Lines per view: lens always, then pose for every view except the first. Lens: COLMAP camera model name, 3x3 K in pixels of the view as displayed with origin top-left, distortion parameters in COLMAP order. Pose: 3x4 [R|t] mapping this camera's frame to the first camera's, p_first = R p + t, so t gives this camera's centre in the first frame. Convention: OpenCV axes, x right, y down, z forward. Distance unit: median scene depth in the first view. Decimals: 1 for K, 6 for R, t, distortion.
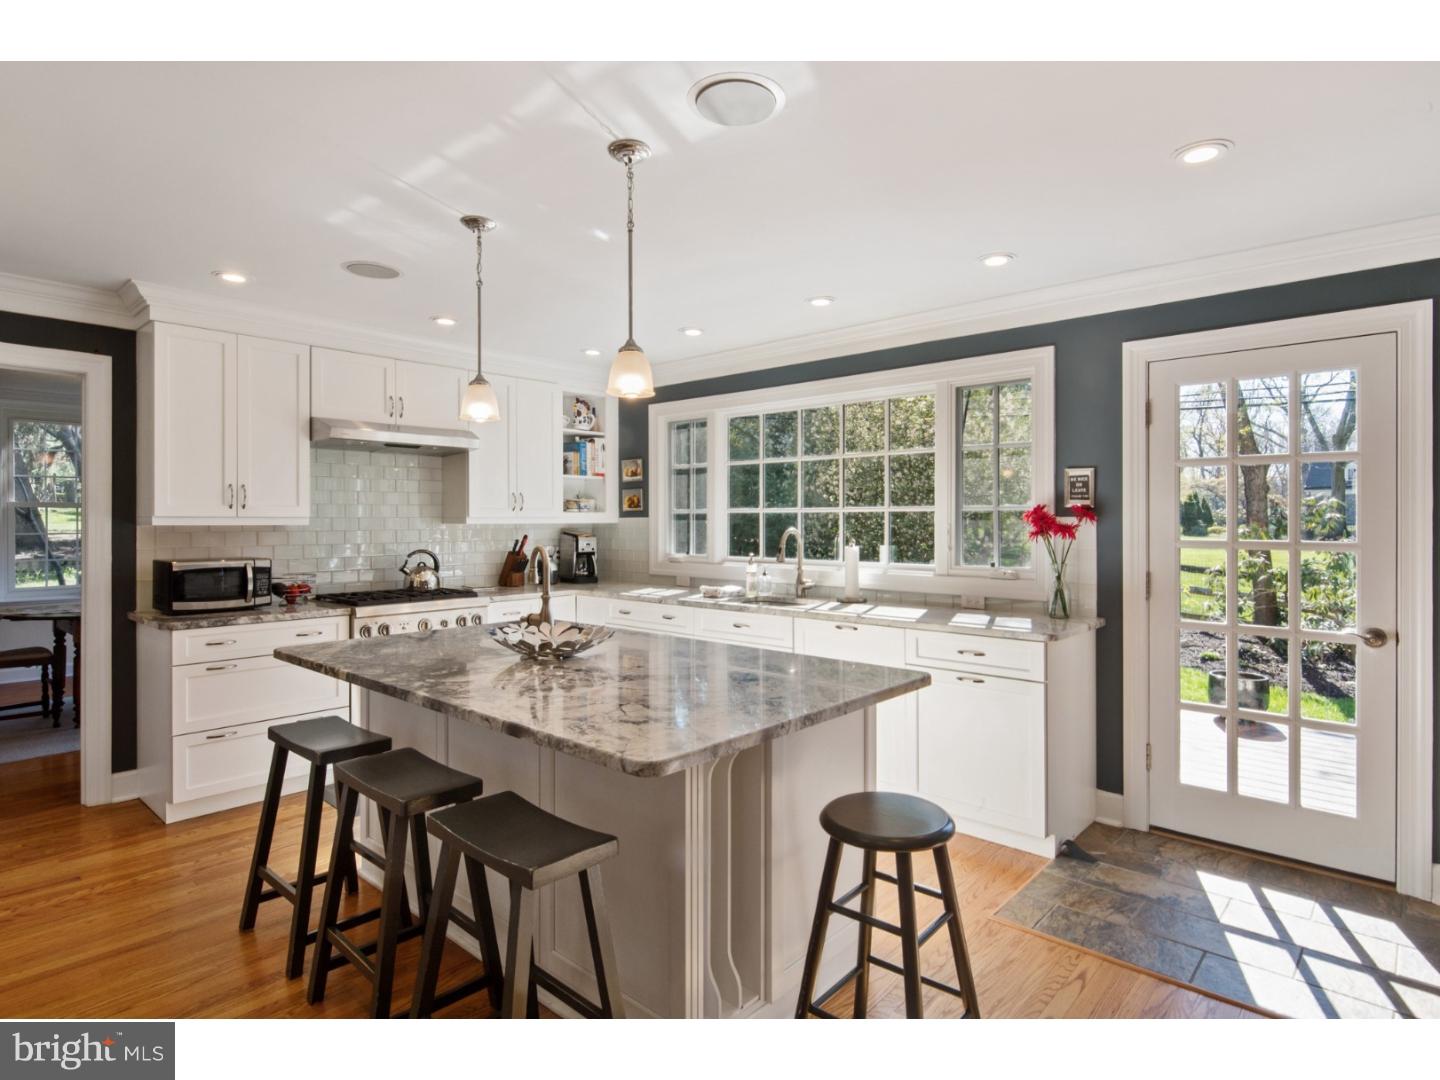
lens RADIAL K [[780.8, 0, 720.0], [0, 780.8, 540.0], [0, 0, 1]] dist [0.002406, 0.000260]
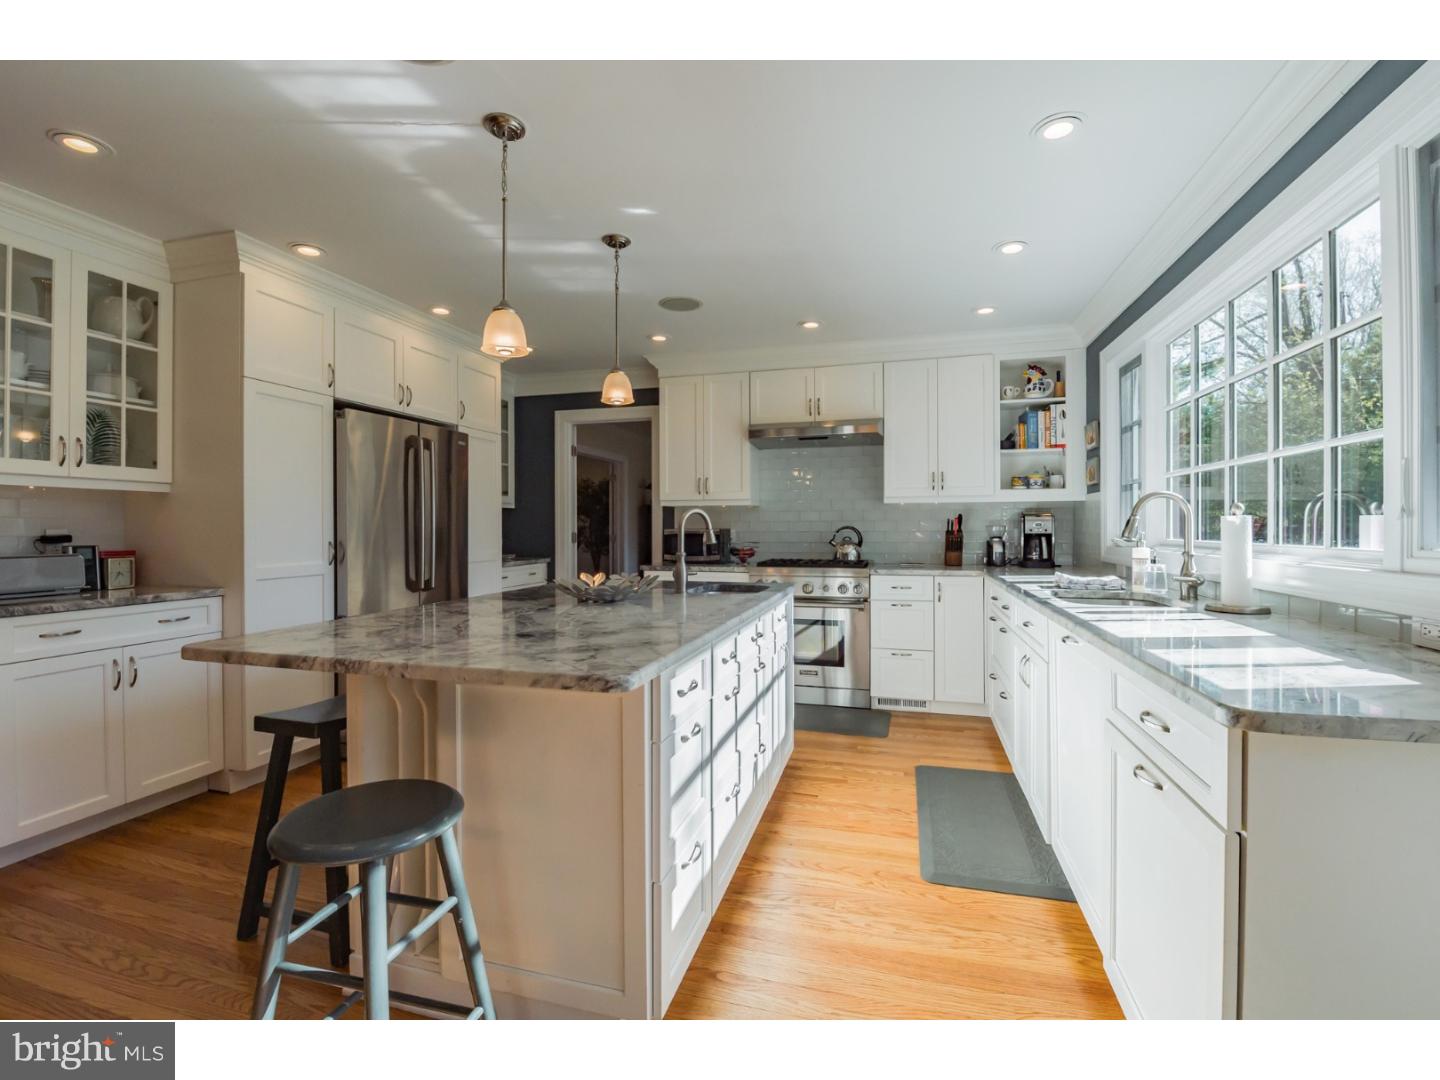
lens RADIAL K [[627.9, 0, 726.6], [0, 627.9, 531.7], [0, 0, 1]] dist [0.000488, -0.000056]
pose [[0.439945, 0.005416, -0.898009, 0.367854], [-0.021062, 0.999769, -0.004289, 0.027525], [0.897778, 0.020800, 0.439957, 0.415150]]
